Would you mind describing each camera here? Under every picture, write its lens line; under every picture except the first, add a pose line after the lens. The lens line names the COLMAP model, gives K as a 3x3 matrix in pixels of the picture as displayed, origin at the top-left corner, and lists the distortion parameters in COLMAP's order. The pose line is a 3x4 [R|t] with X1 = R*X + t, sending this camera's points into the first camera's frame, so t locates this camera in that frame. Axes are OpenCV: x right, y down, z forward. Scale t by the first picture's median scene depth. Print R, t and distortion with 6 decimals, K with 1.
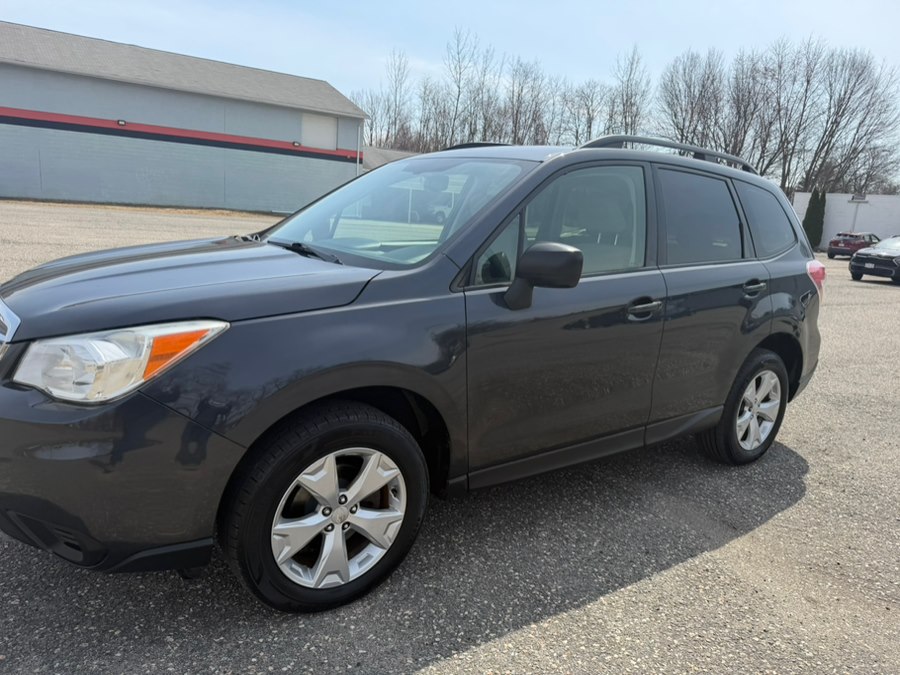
lens RADIAL K [[614.8, 0, 456.8], [0, 614.8, 350.4], [0, 0, 1]] dist [0.026599, -0.030669]
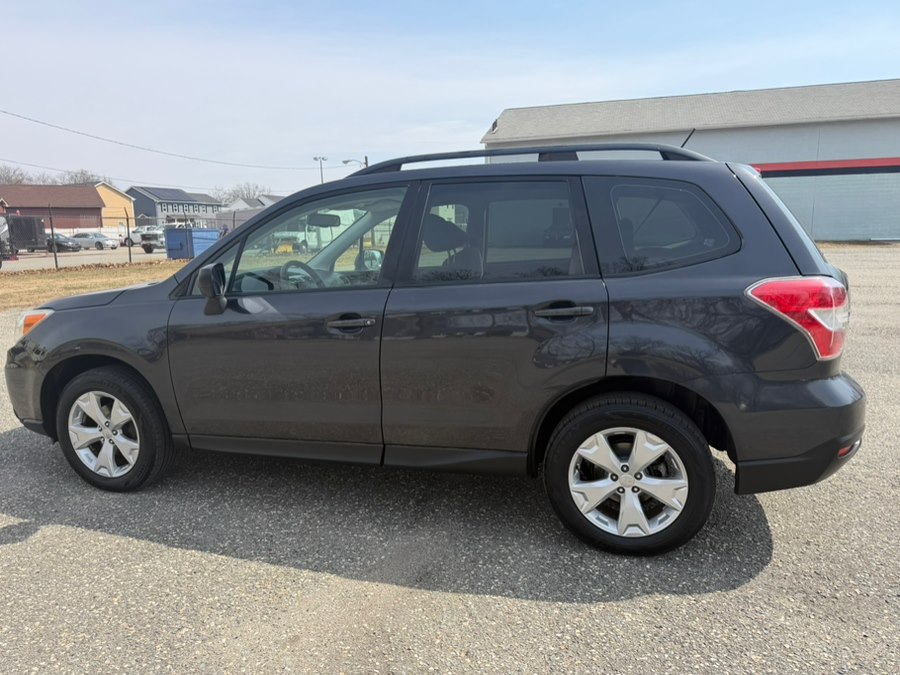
lens RADIAL K [[618.0, 0, 450.0], [0, 618.0, 337.5], [0, 0, 1]] dist [0.018645, -0.024961]
pose [[0.614282, 0.055976, -0.787099, 1.412642], [-0.116839, 0.992938, -0.020571, -0.049811], [0.780389, 0.104600, 0.616484, 0.564755]]
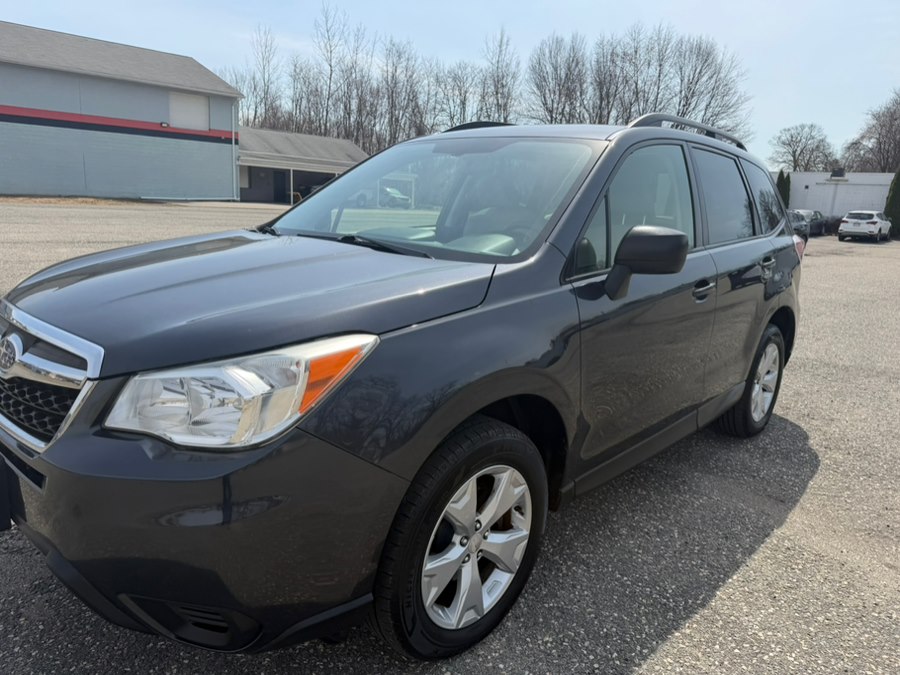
lens RADIAL K [[616.9, 0, 454.7], [0, 616.9, 342.3], [0, 0, 1]] dist [0.021547, -0.030498]
pose [[0.982732, -0.062276, 0.174238, -0.300308], [0.059564, 0.998009, 0.020759, -0.034473], [-0.175184, -0.010022, 0.984485, 0.113004]]
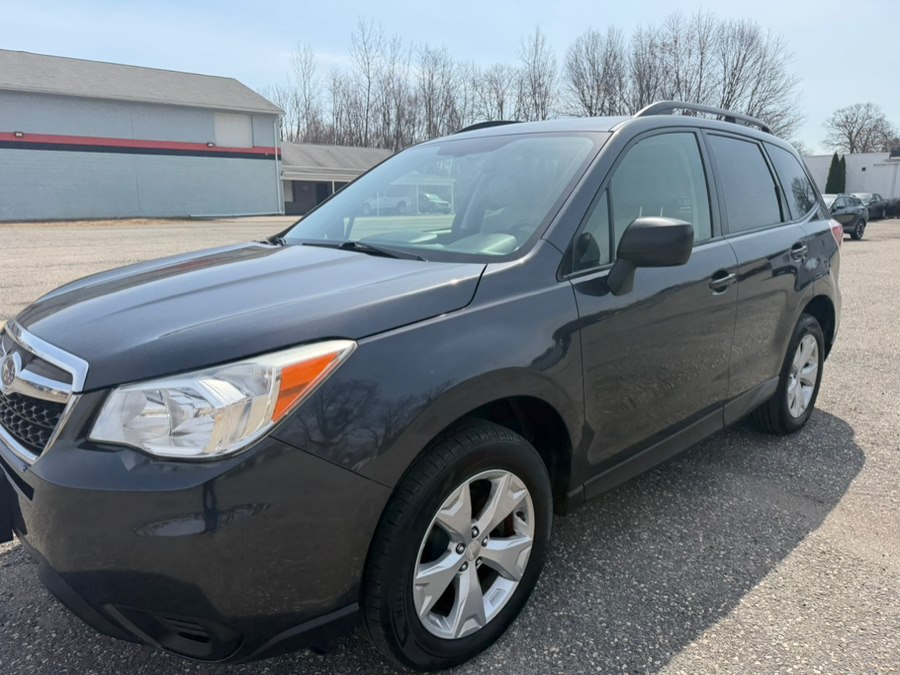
lens RADIAL K [[618.0, 0, 450.0], [0, 618.0, 337.5], [0, 0, 1]] dist [0.018645, -0.024961]
pose [[0.990933, -0.094818, 0.095191, -0.232888], [0.095096, 0.995467, 0.001618, -0.028569], [-0.094913, 0.007449, 0.995458, 0.115766]]
